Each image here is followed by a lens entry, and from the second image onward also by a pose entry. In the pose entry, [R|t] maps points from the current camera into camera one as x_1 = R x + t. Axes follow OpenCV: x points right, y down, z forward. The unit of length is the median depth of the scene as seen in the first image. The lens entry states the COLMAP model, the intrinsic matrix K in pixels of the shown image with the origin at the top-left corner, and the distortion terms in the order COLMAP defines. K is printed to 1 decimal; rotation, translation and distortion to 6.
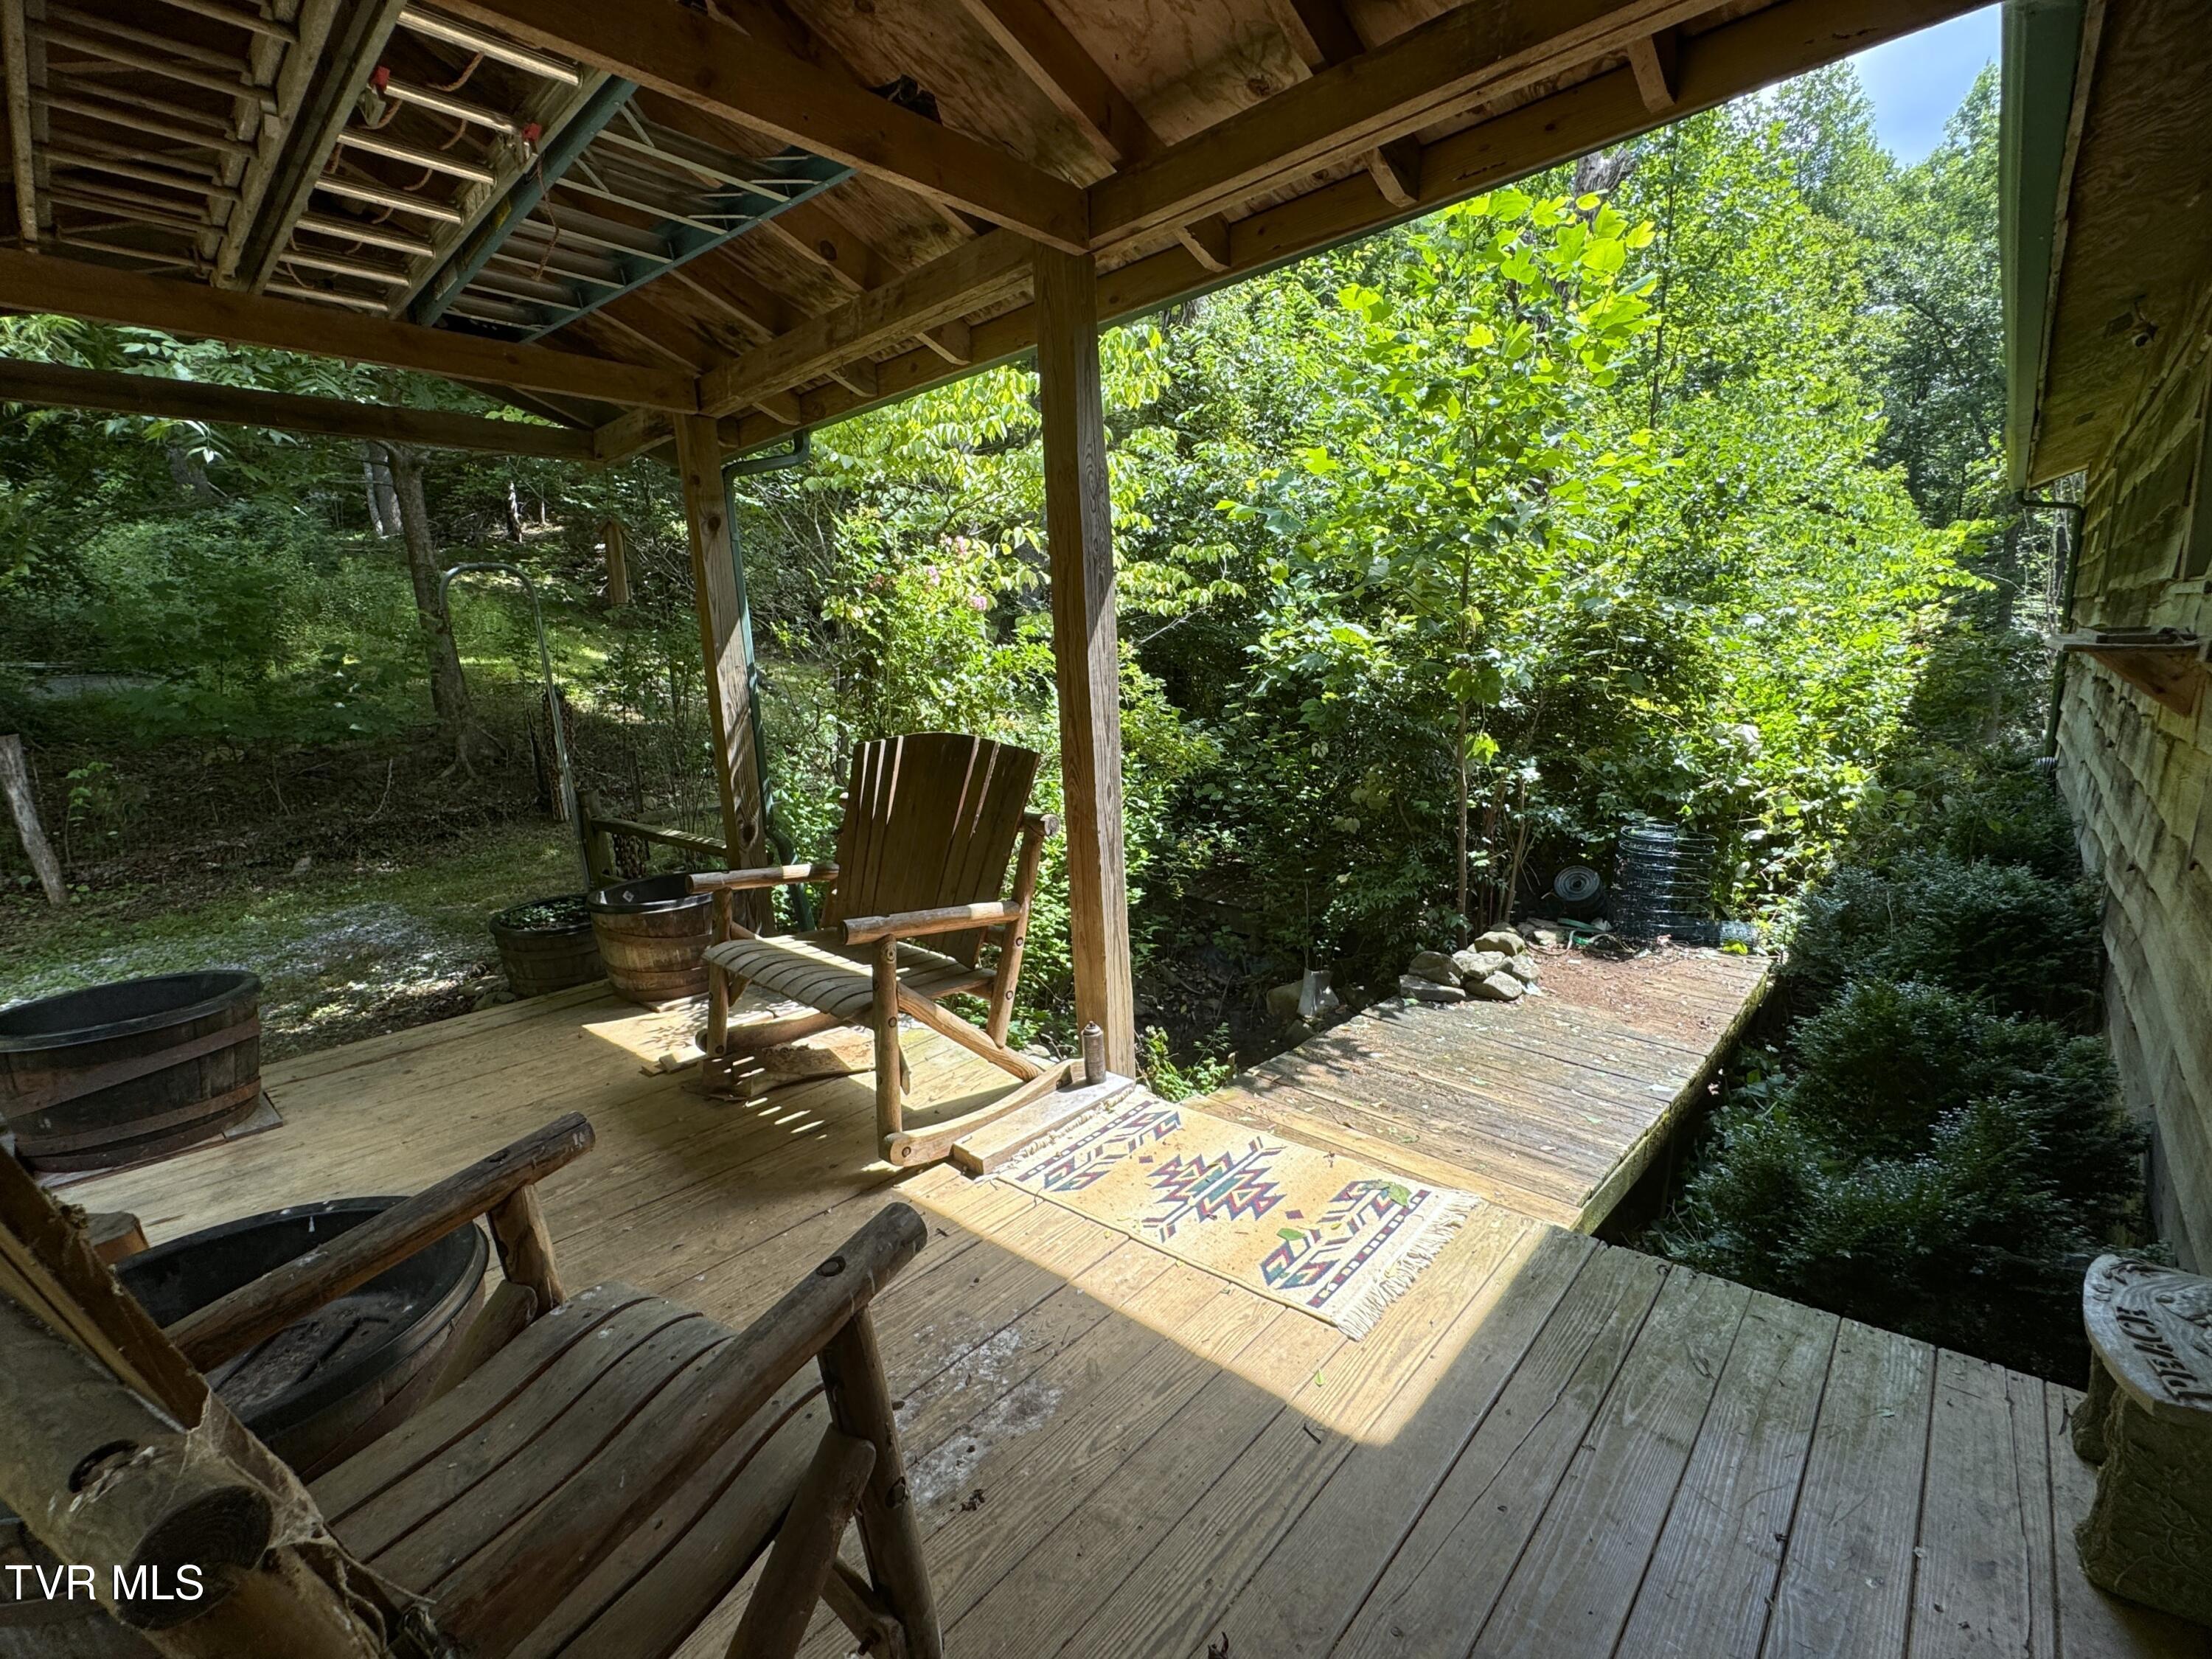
lens RADIAL K [[959.3, 0, 1106.9], [0, 959.3, 824.6], [0, 0, 1]] dist [0.001516, 0.000686]
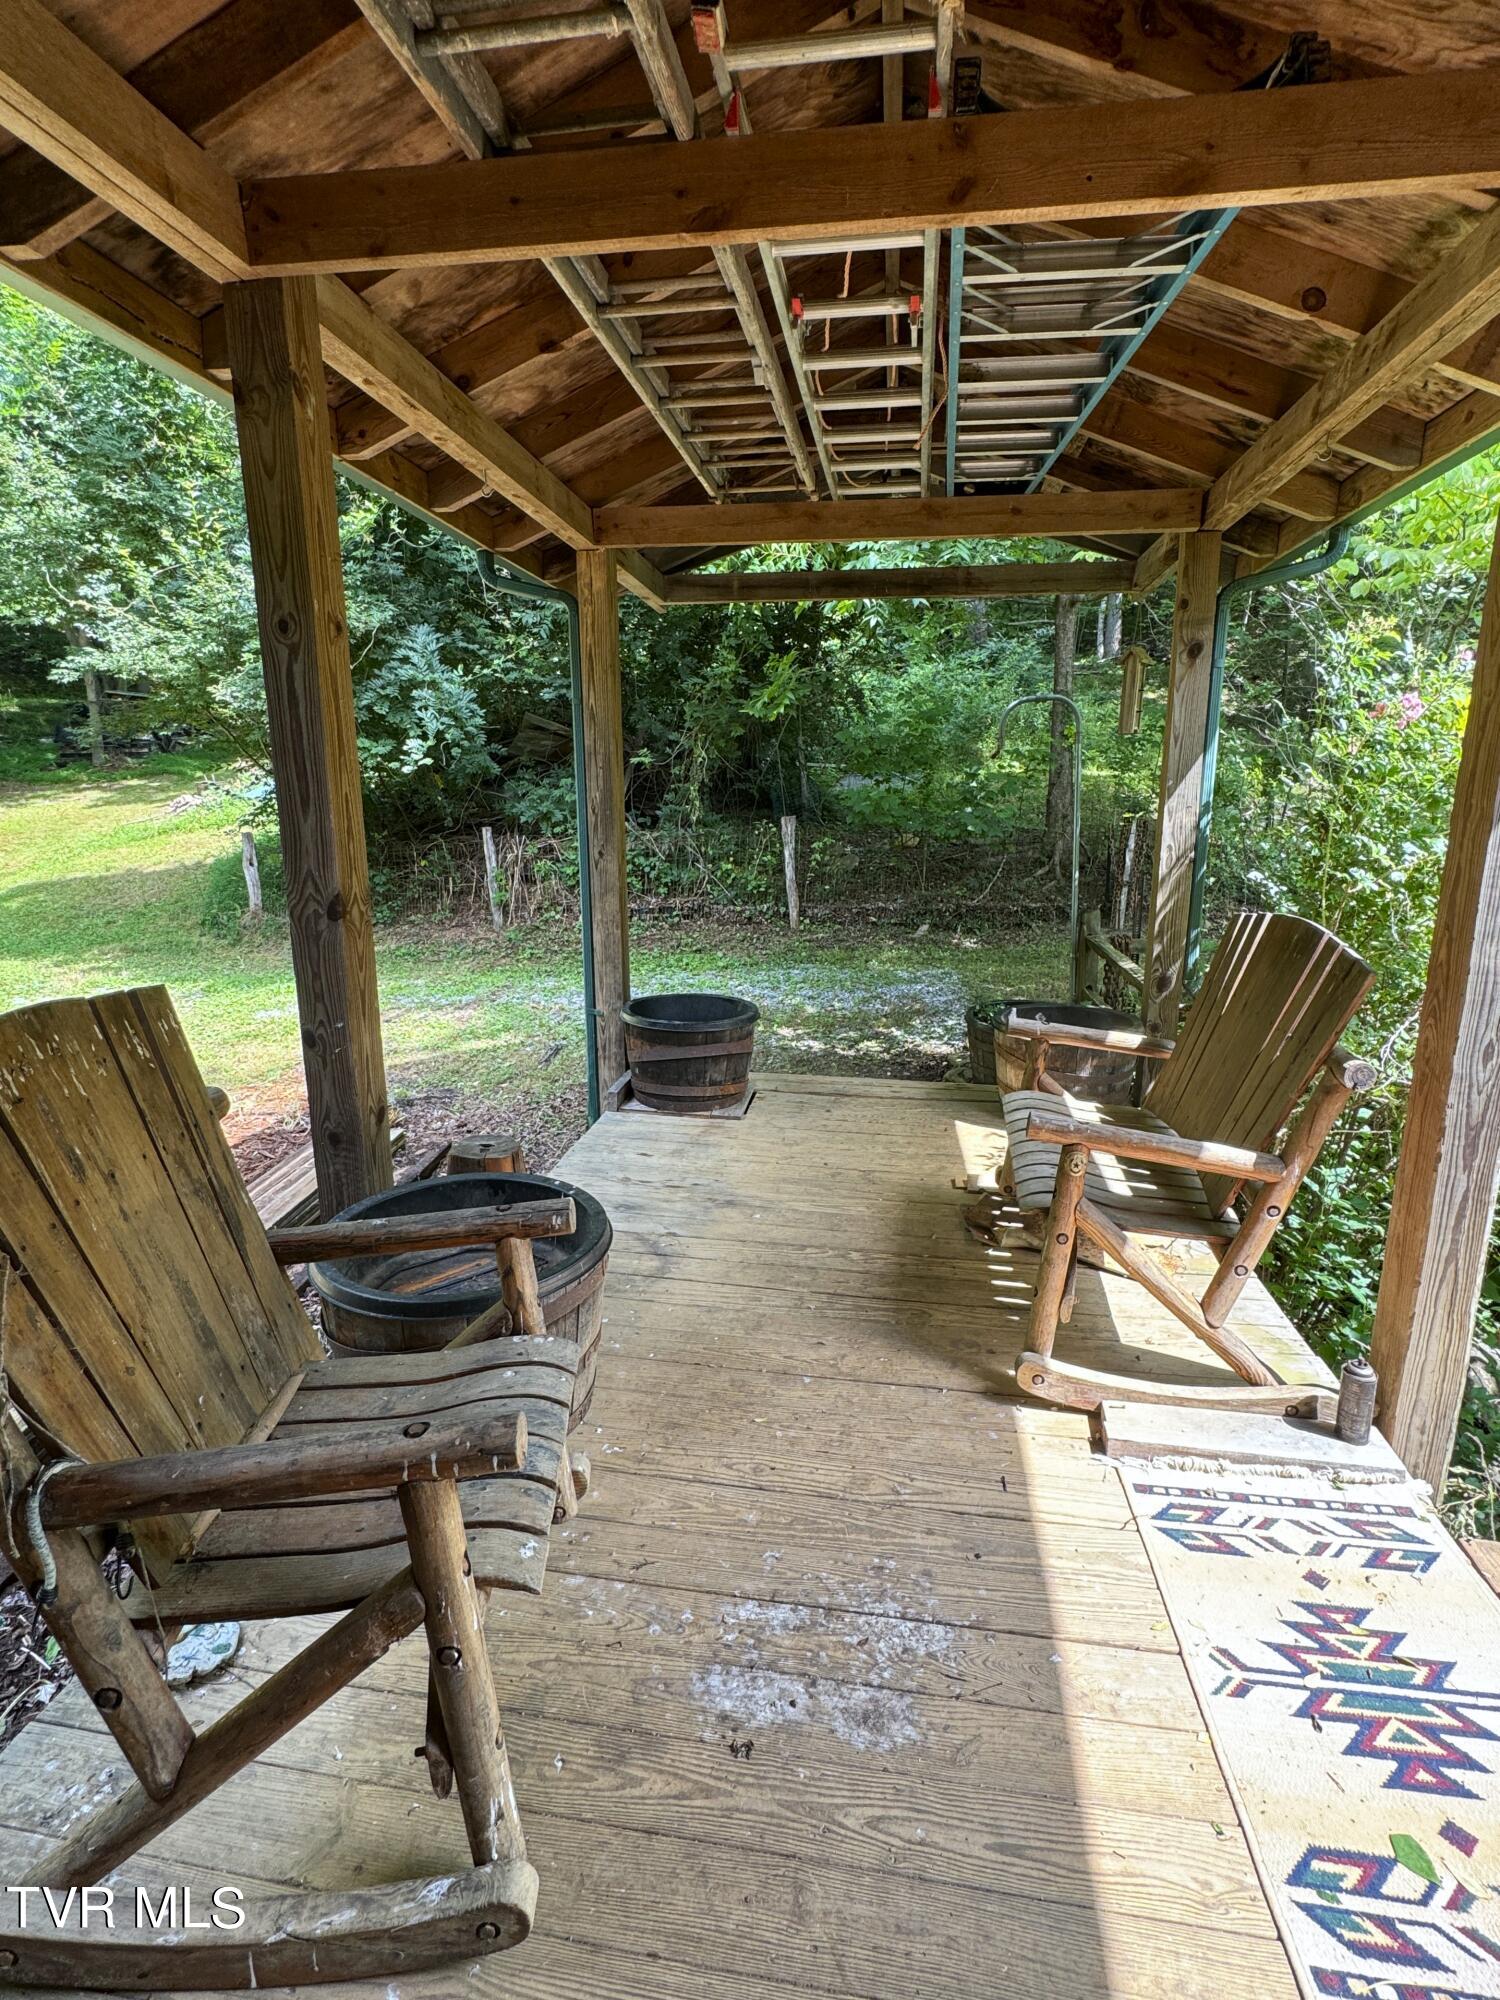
lens RADIAL K [[938.3, 0, 757.8], [0, 938.3, 1000.0], [0, 0, 1]] dist [-0.001750, 0.001092]
pose [[0.563233, 0.228618, -0.794042, 0.221727], [-0.172855, 0.972300, 0.157331, -0.082746], [0.808016, 0.048640, 0.587149, 0.220042]]
